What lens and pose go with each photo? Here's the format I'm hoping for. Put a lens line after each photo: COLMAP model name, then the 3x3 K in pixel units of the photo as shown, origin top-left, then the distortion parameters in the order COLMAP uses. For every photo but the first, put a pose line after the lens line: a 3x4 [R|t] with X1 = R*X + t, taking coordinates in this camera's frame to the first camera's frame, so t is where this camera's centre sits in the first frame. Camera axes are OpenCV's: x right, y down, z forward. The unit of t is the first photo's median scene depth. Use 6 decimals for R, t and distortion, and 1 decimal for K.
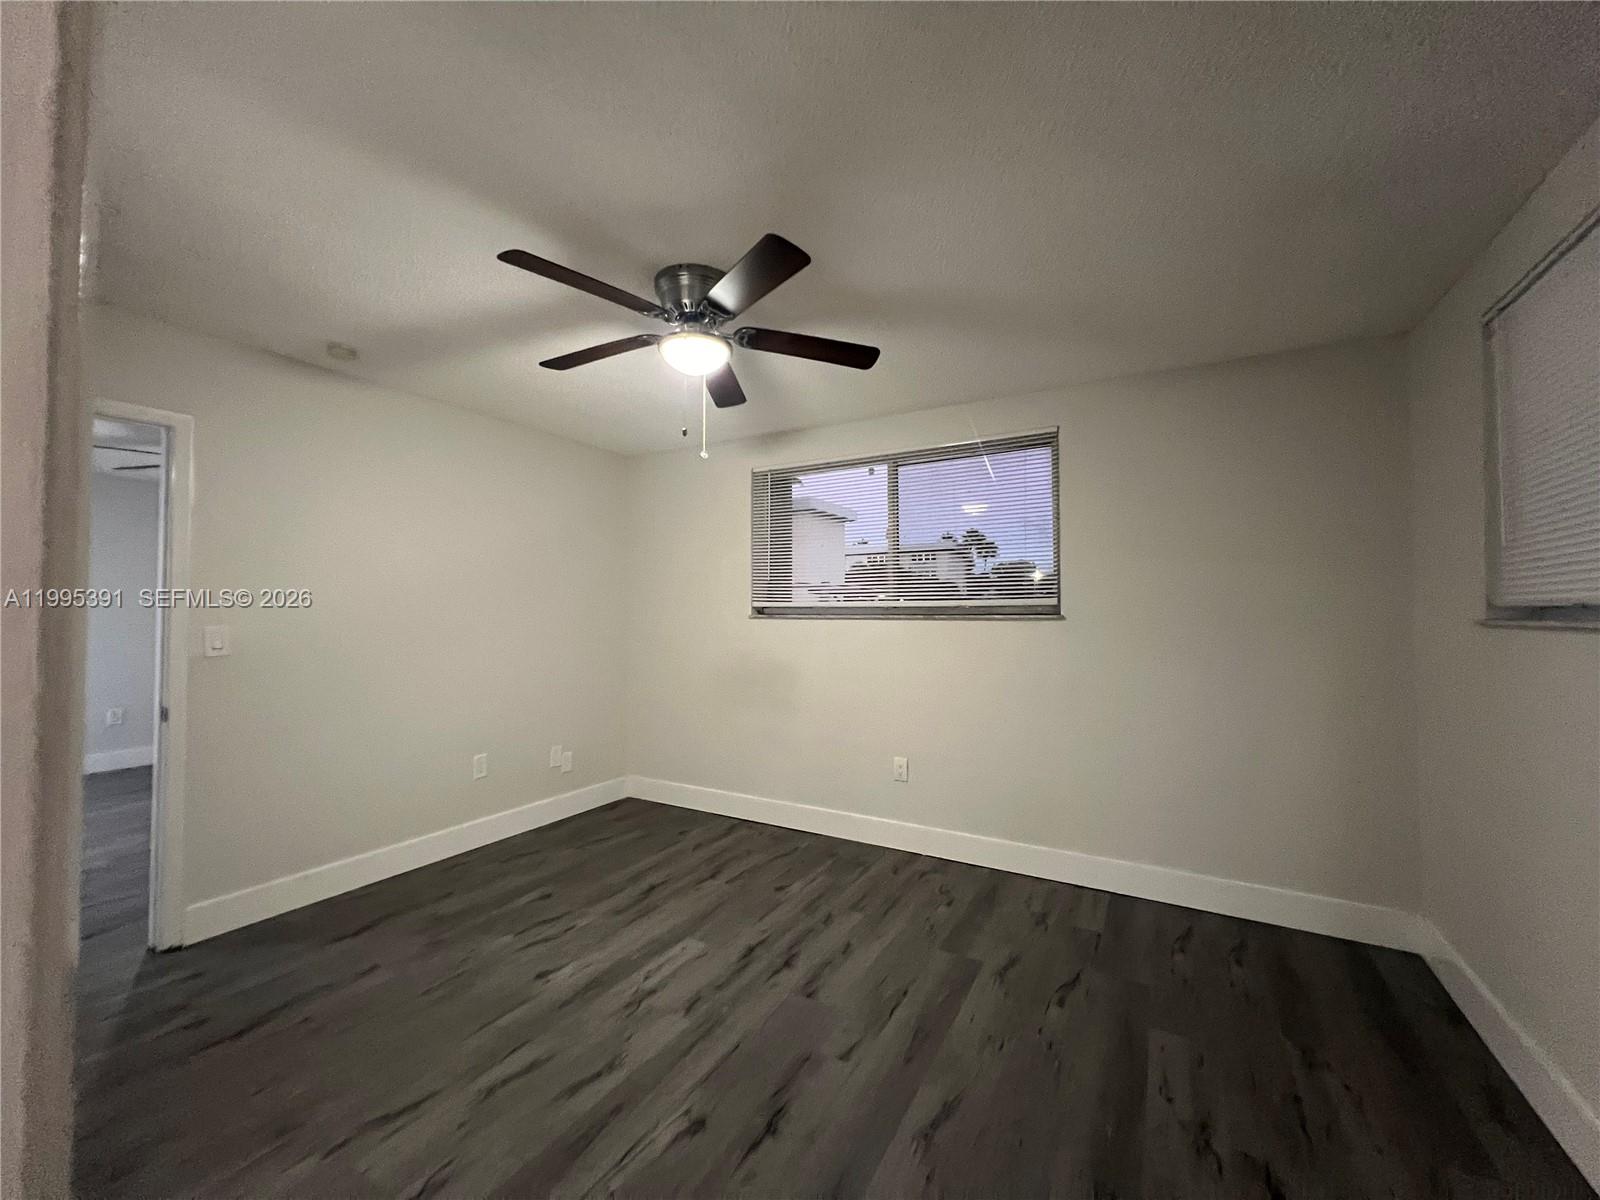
lens RADIAL K [[642.1, 0, 800.0], [0, 642.1, 600.0], [0, 0, 1]] dist [-0.001133, -0.000156]
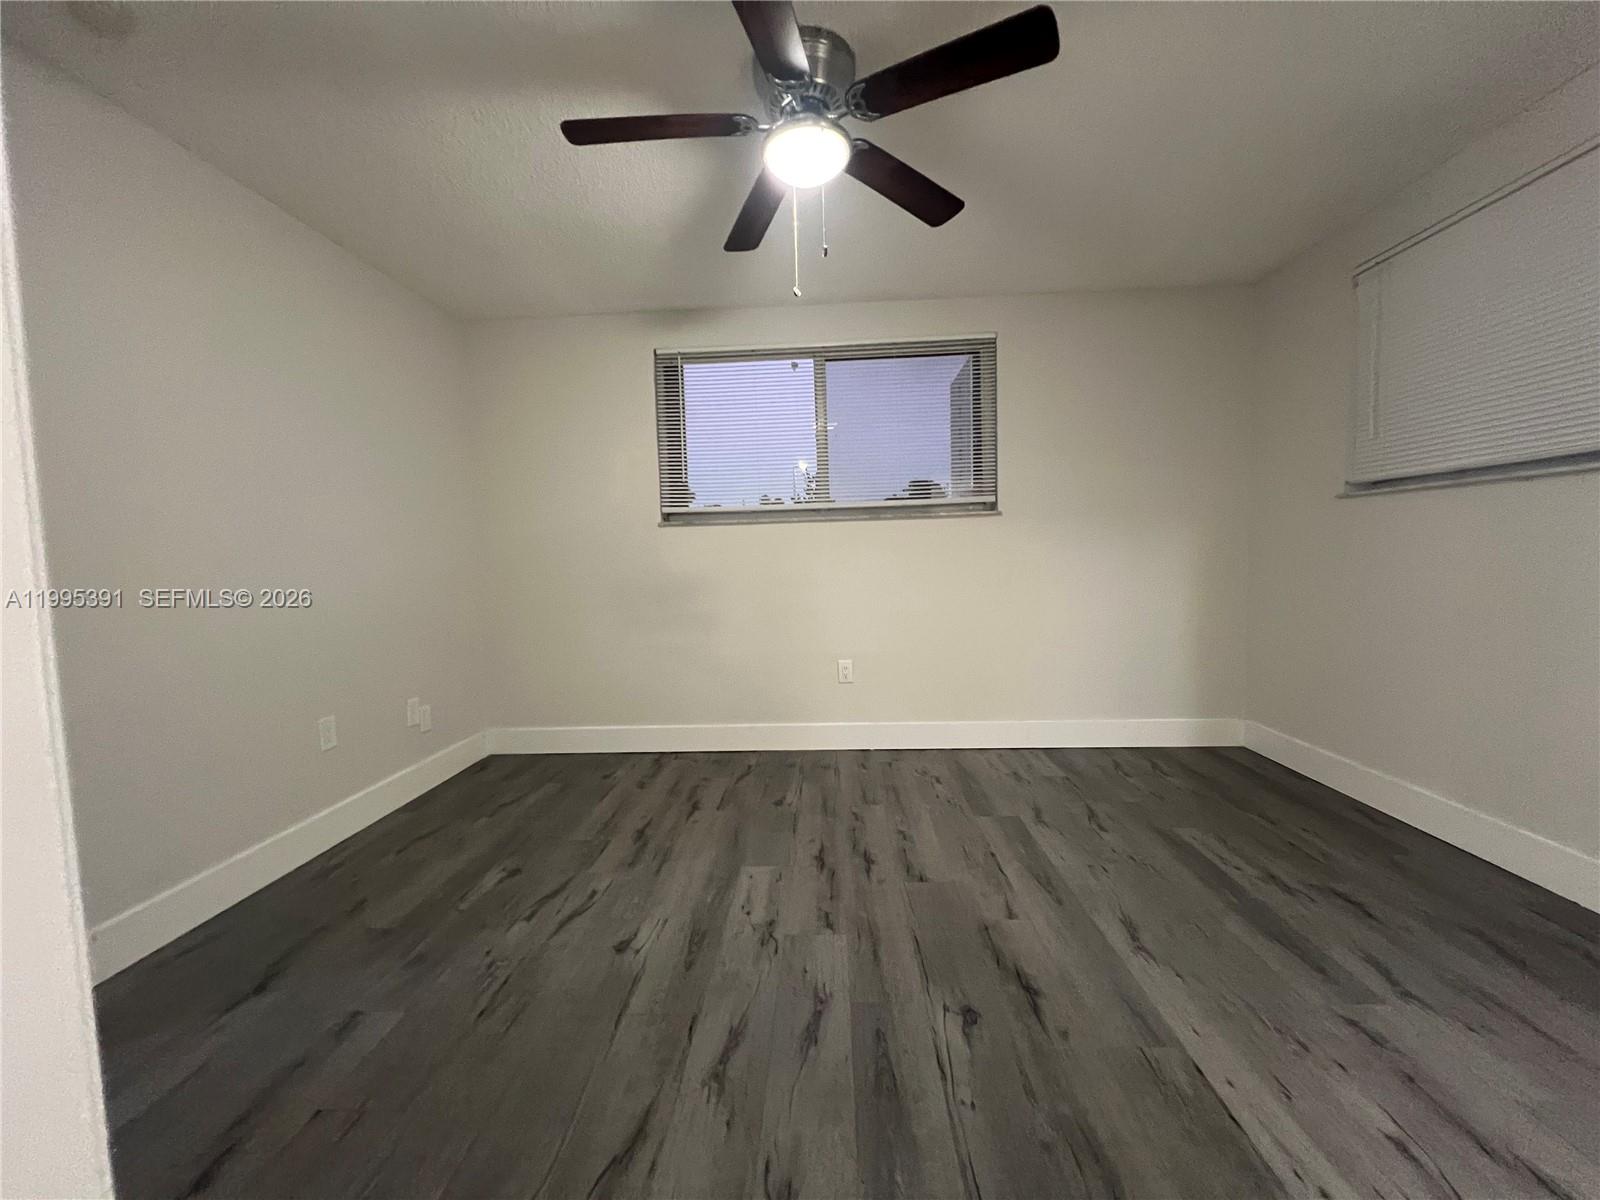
lens RADIAL K [[641.0, 0, 800.0], [0, 641.0, 600.0], [0, 0, 1]] dist [-0.001963, -0.000107]
pose [[0.889269, -0.057828, 0.453714, -0.450276], [0.019047, 0.995797, 0.089587, 0.079239], [-0.456988, -0.071025, 0.886633, 0.196687]]
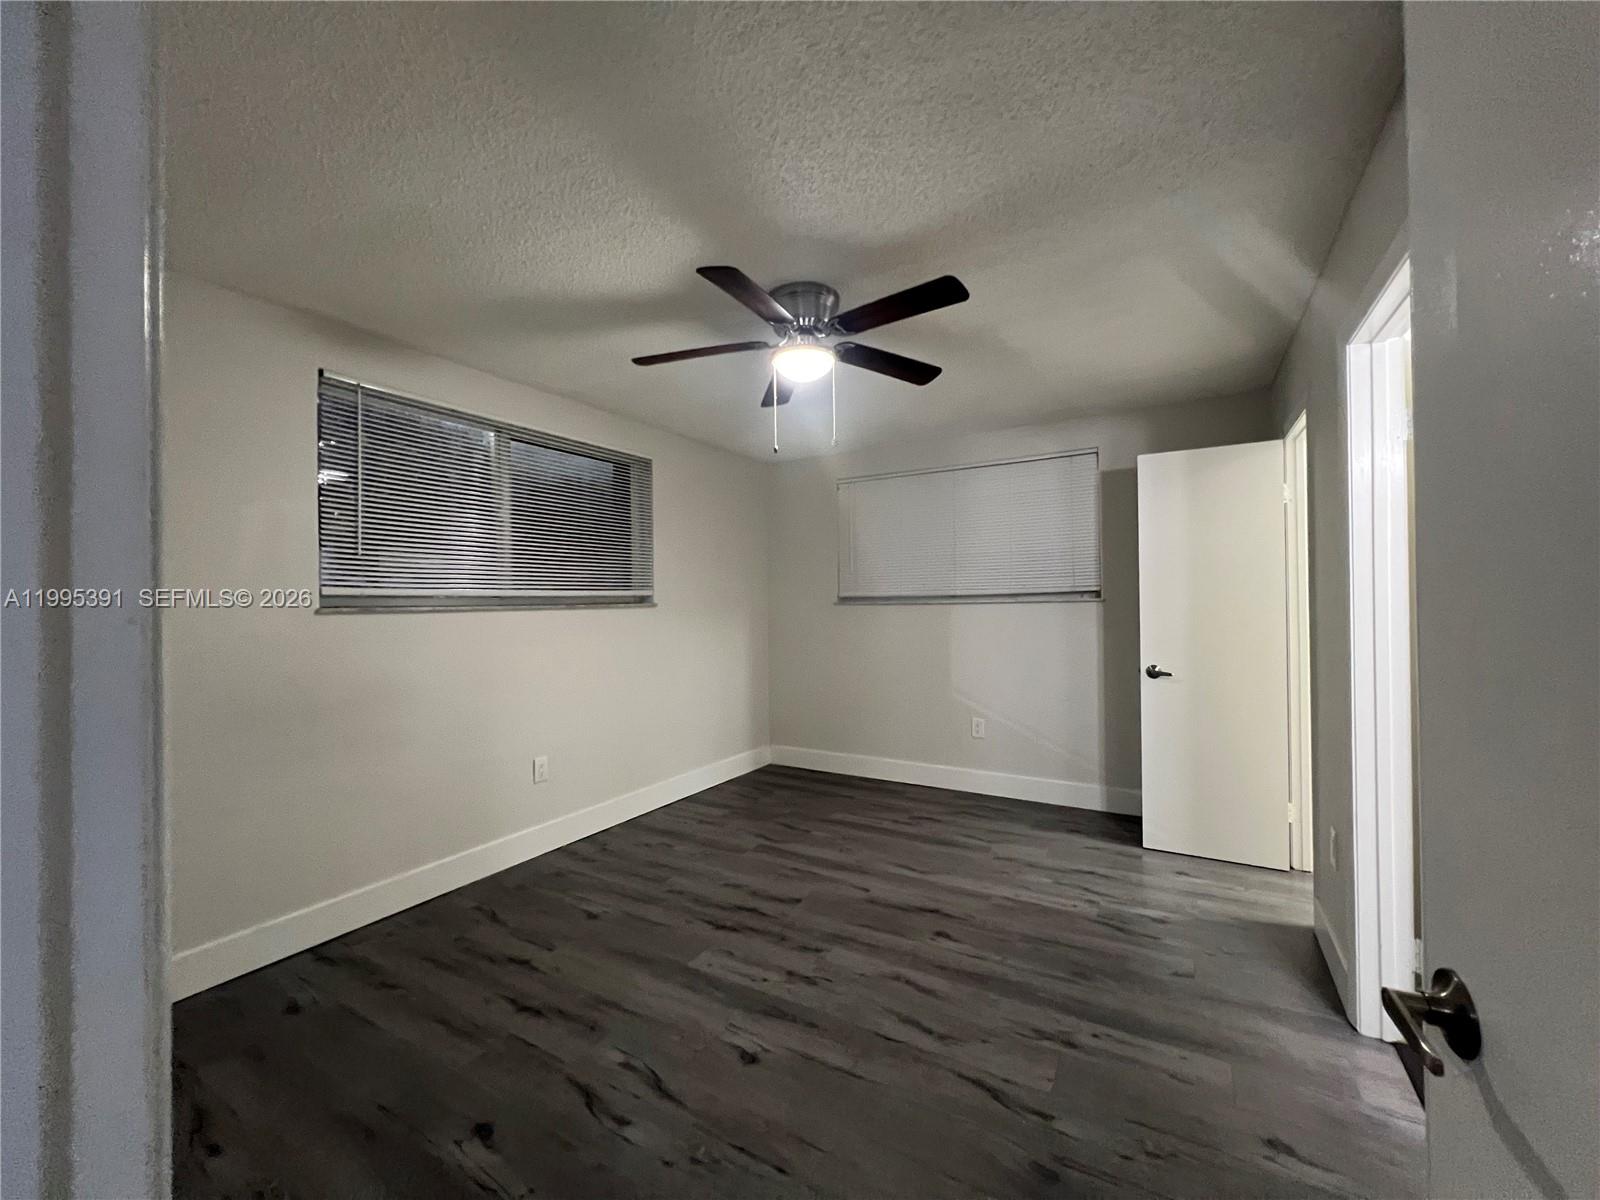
lens RADIAL K [[641.0, 0, 800.0], [0, 641.0, 600.0], [0, 0, 1]] dist [-0.001963, -0.000107]
pose [[0.007654, 0.002667, 0.999967, -0.991793], [-0.008848, 0.999957, -0.002599, 0.019966], [-0.999932, -0.008828, 0.007678, 0.784664]]
